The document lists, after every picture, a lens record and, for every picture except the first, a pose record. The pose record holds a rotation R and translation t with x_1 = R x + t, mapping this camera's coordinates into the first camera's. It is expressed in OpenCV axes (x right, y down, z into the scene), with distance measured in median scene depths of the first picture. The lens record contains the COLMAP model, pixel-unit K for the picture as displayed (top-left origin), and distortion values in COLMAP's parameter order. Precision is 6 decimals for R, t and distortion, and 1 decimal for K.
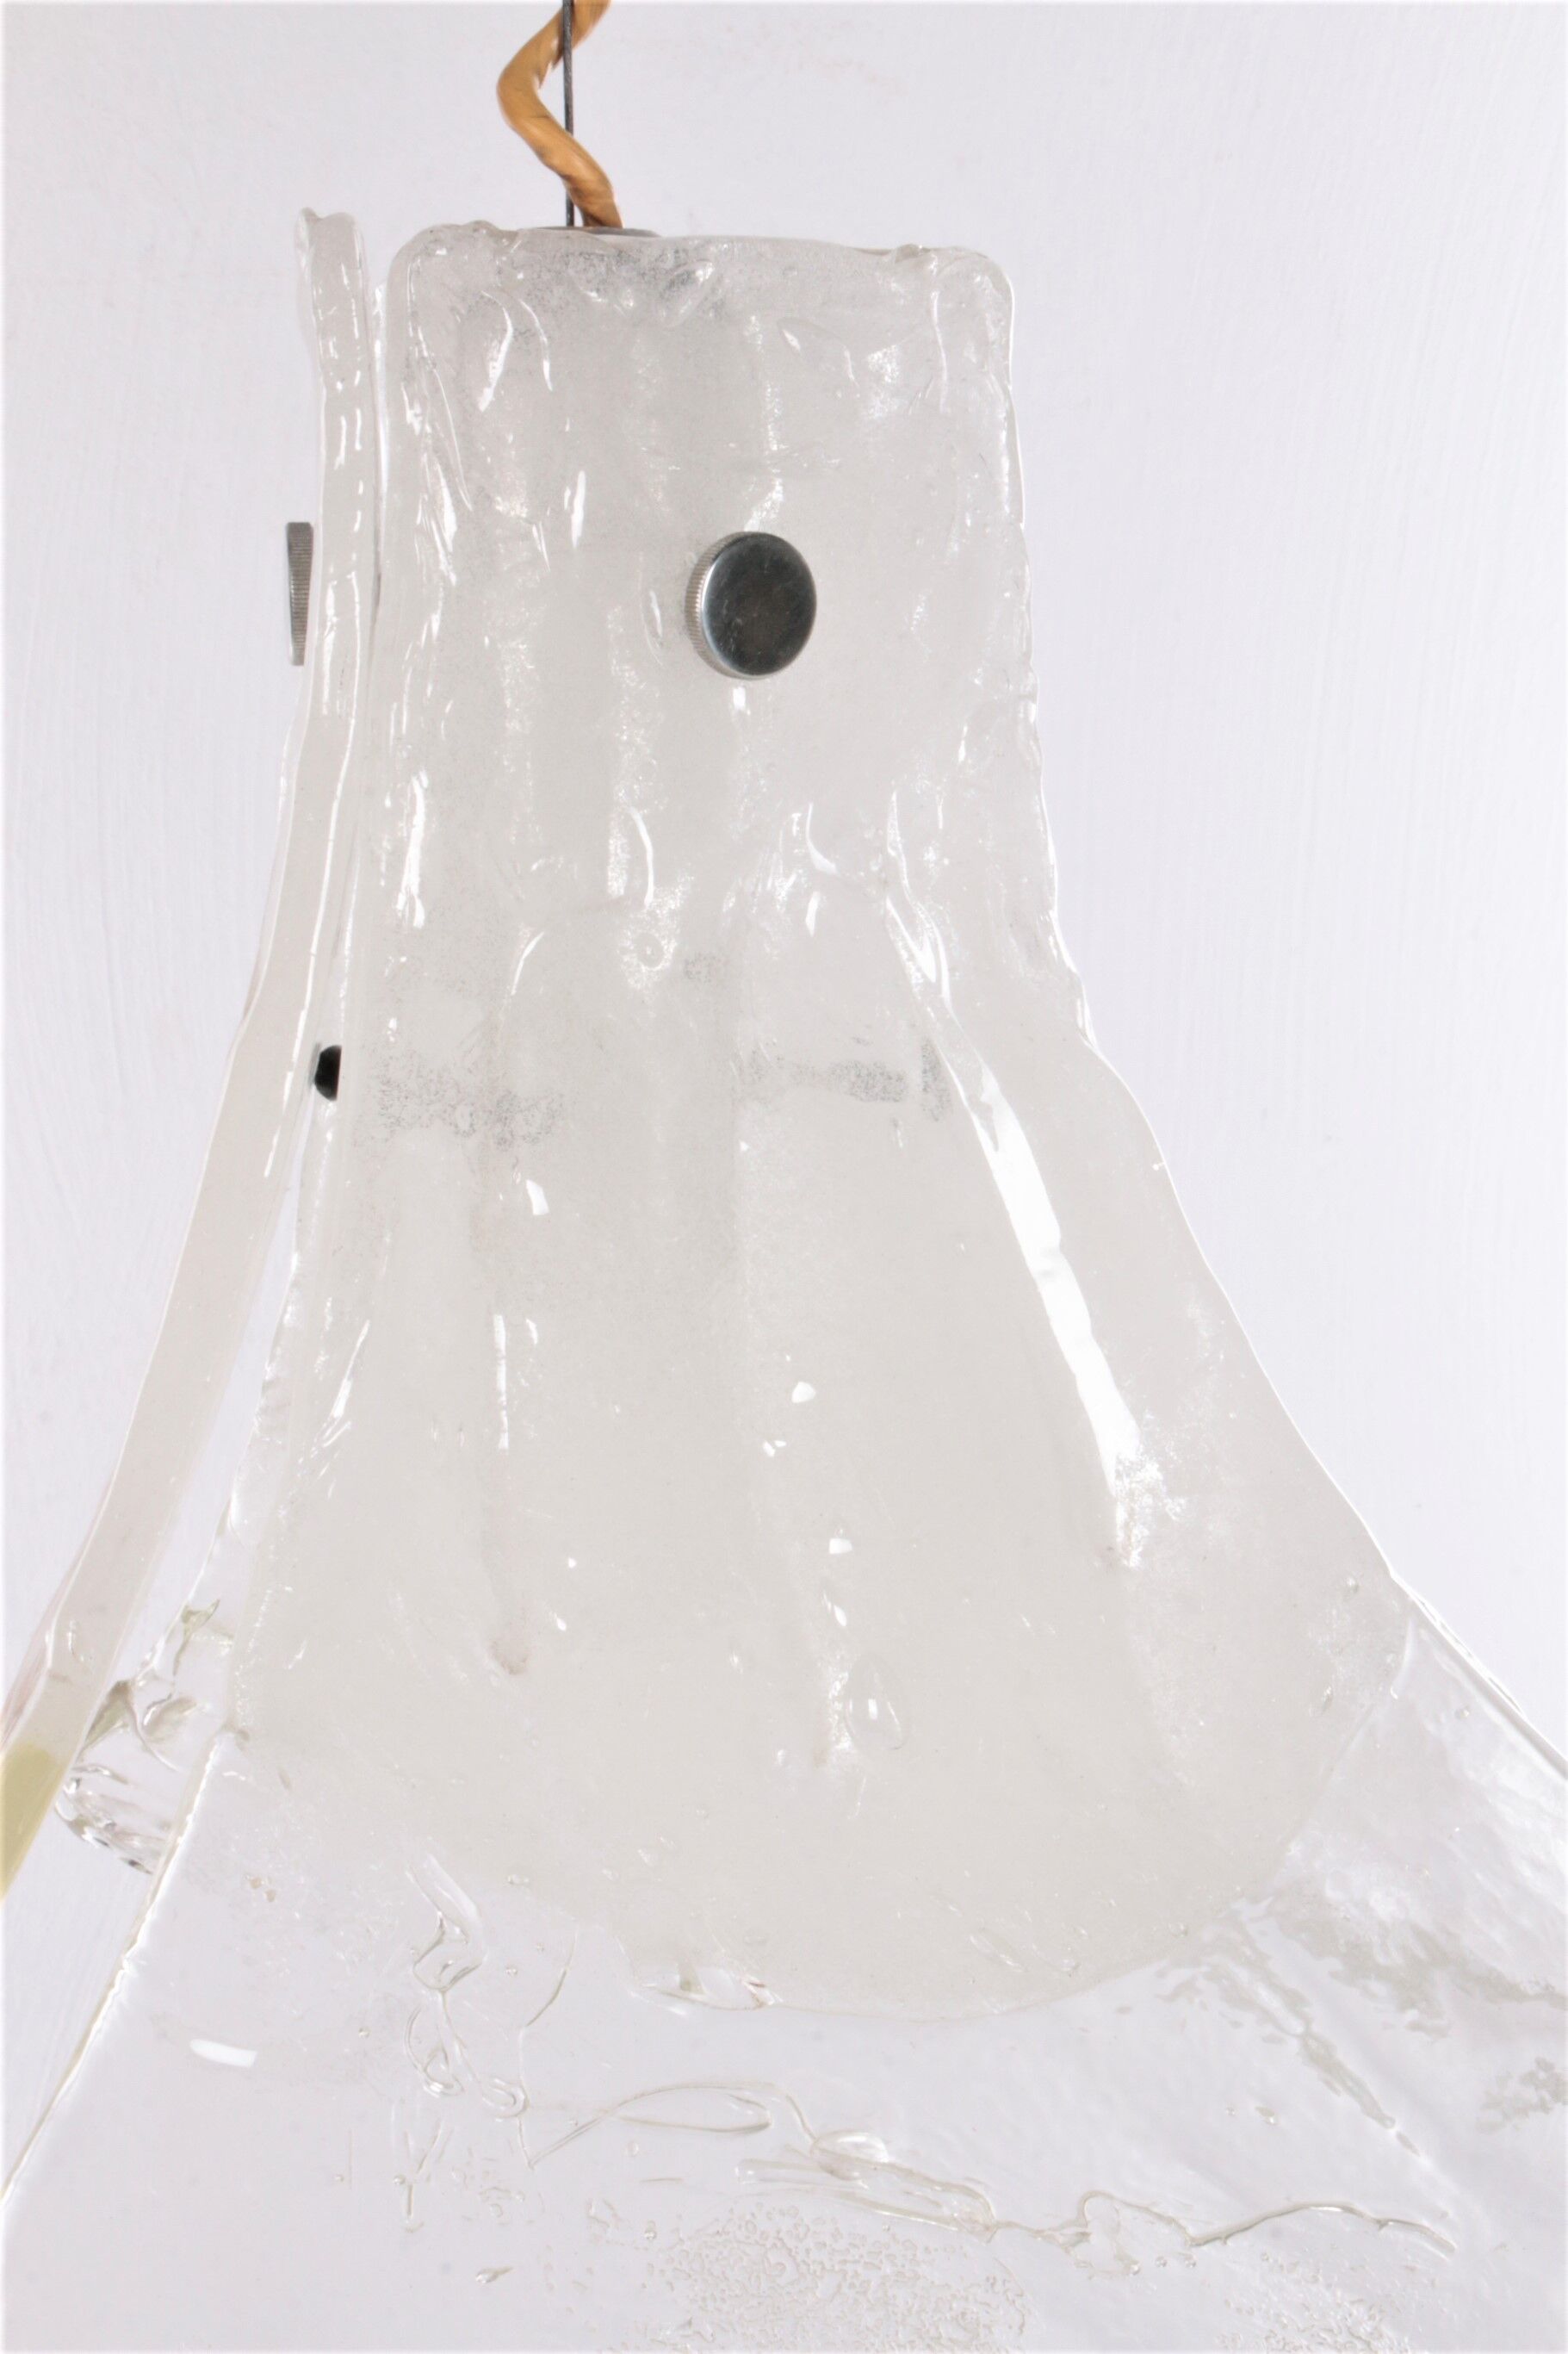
lens RADIAL K [[5658.1, 0, 784.0], [0, 5658.1, 1177.0], [0, 0, 1]] dist [0.069566, -0.154574]
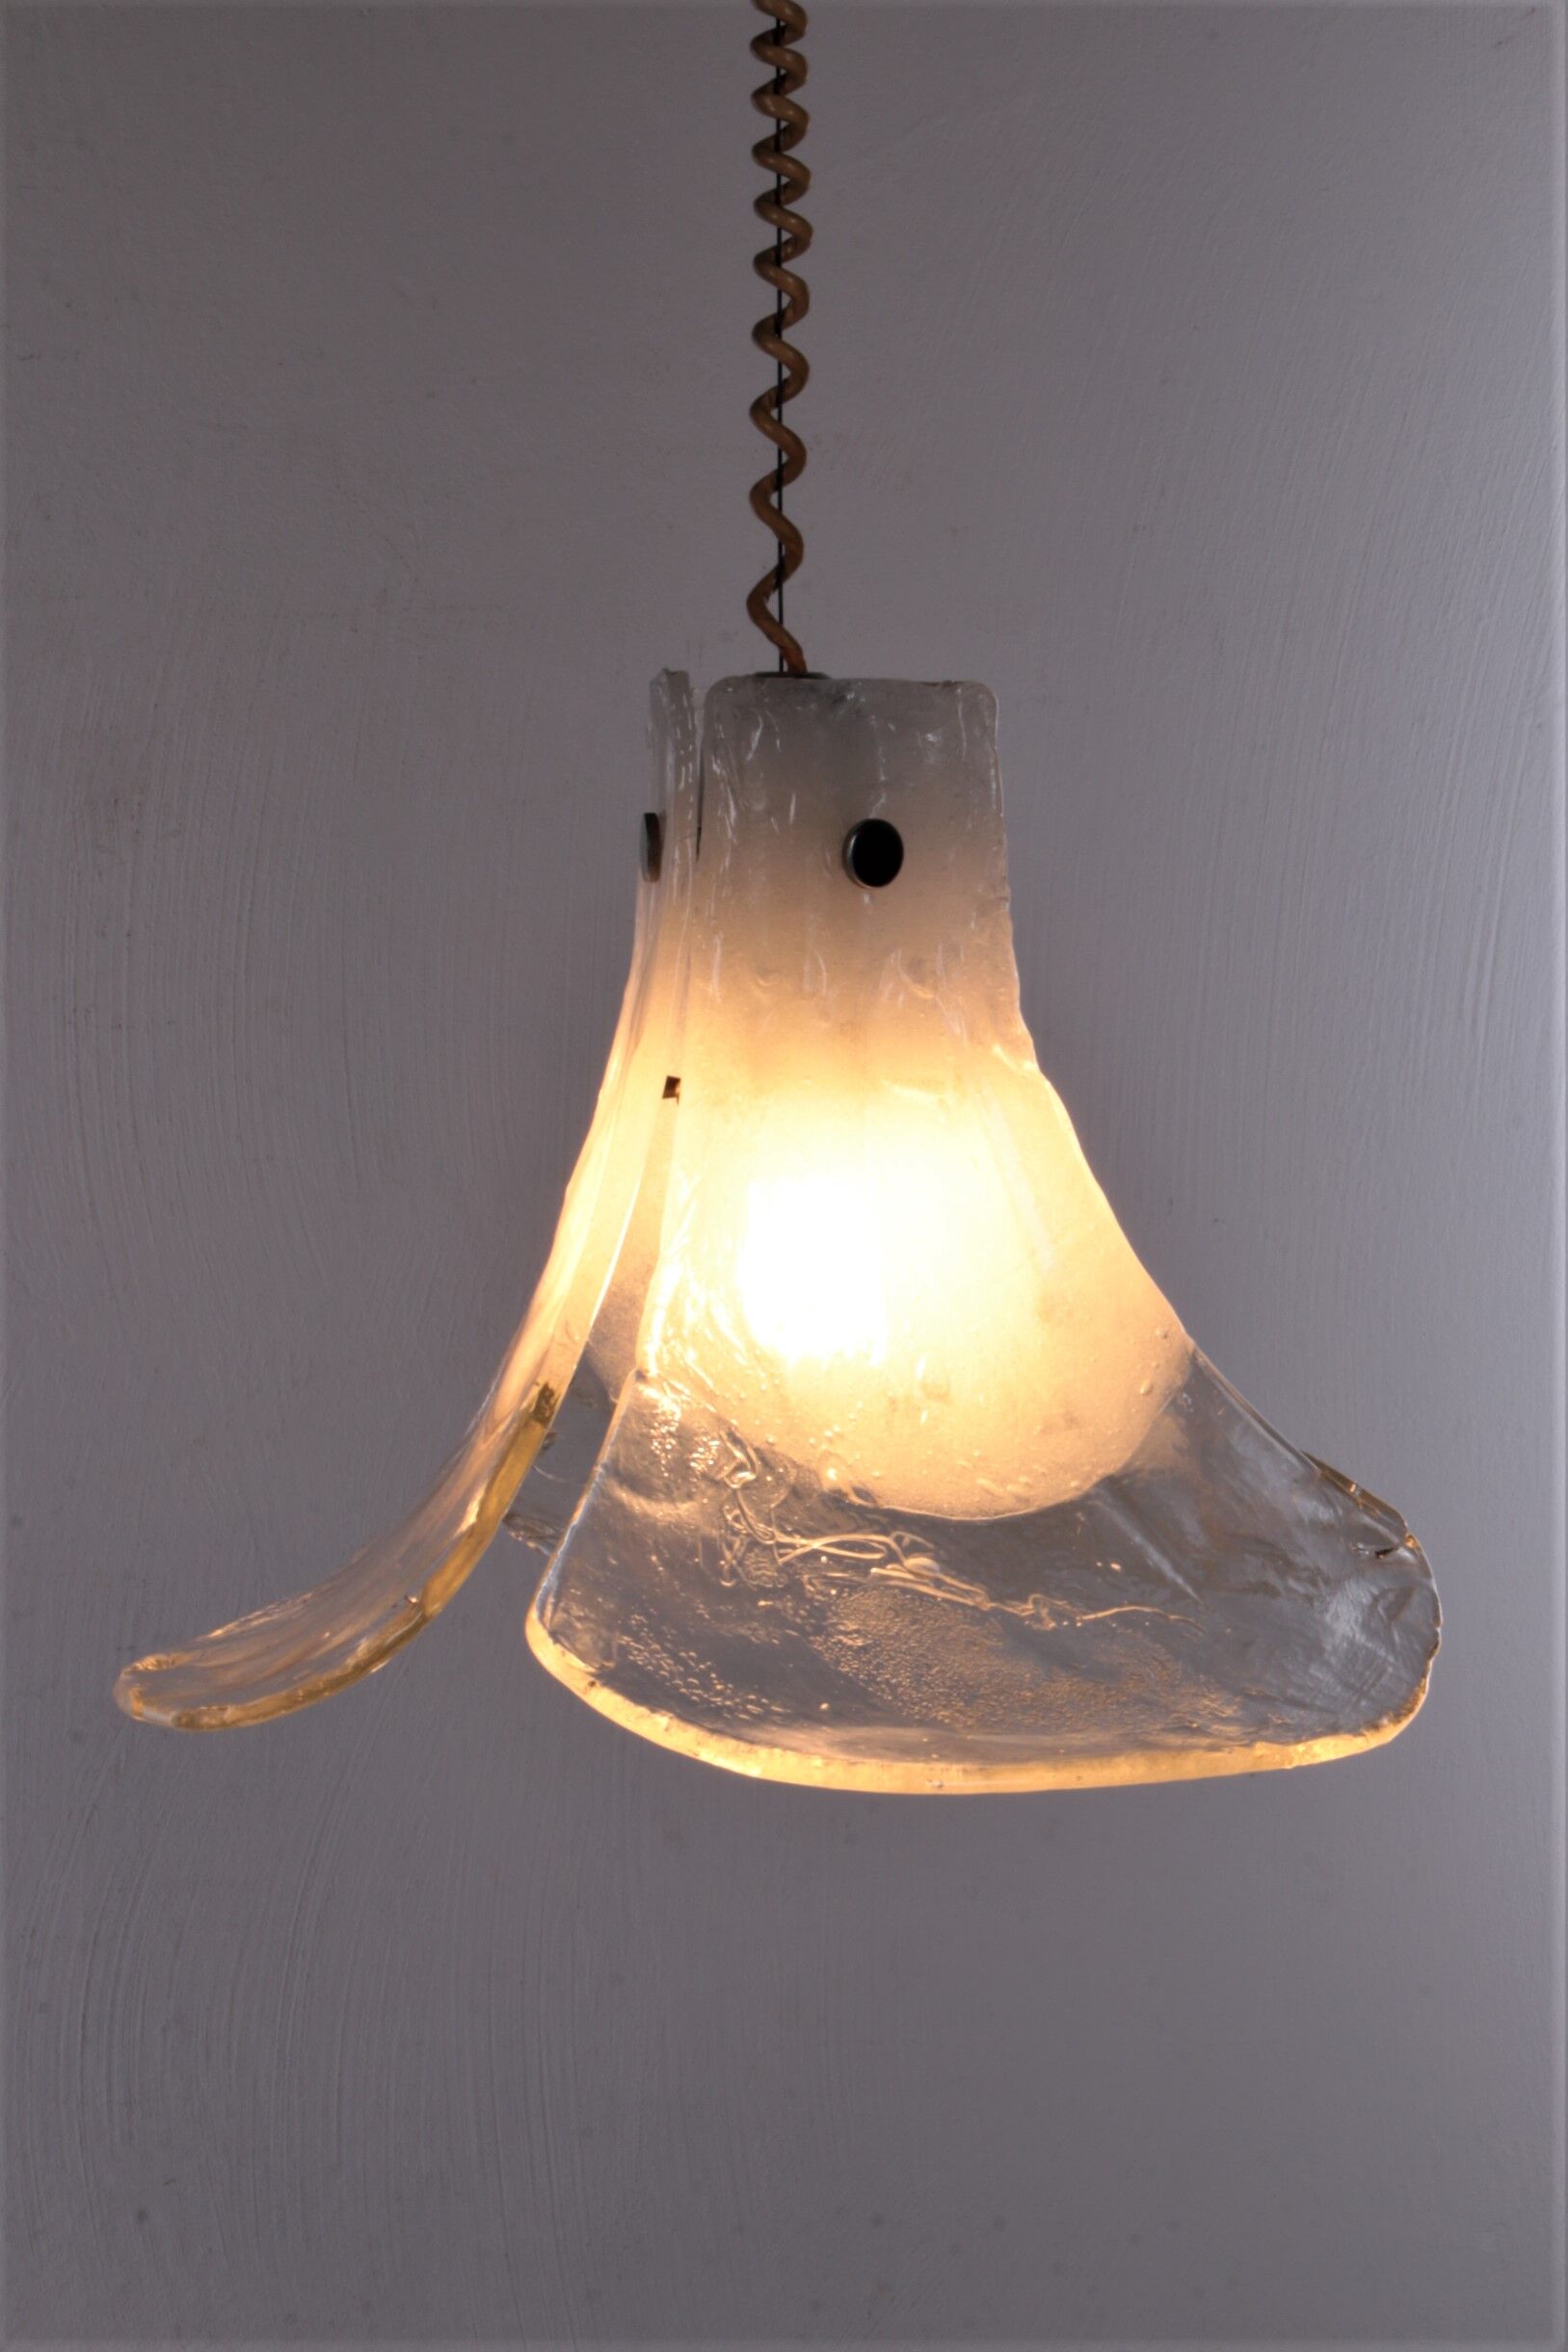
lens RADIAL K [[5476.9, 0, 784.0], [0, 5476.9, 1176.0], [0, 0, 1]] dist [-0.094611, -0.227985]
pose [[0.999988, 0.003847, 0.003044, -0.043839], [-0.003731, 0.999293, -0.037409, 0.092858], [-0.003186, 0.037398, 0.999295, -1.008183]]
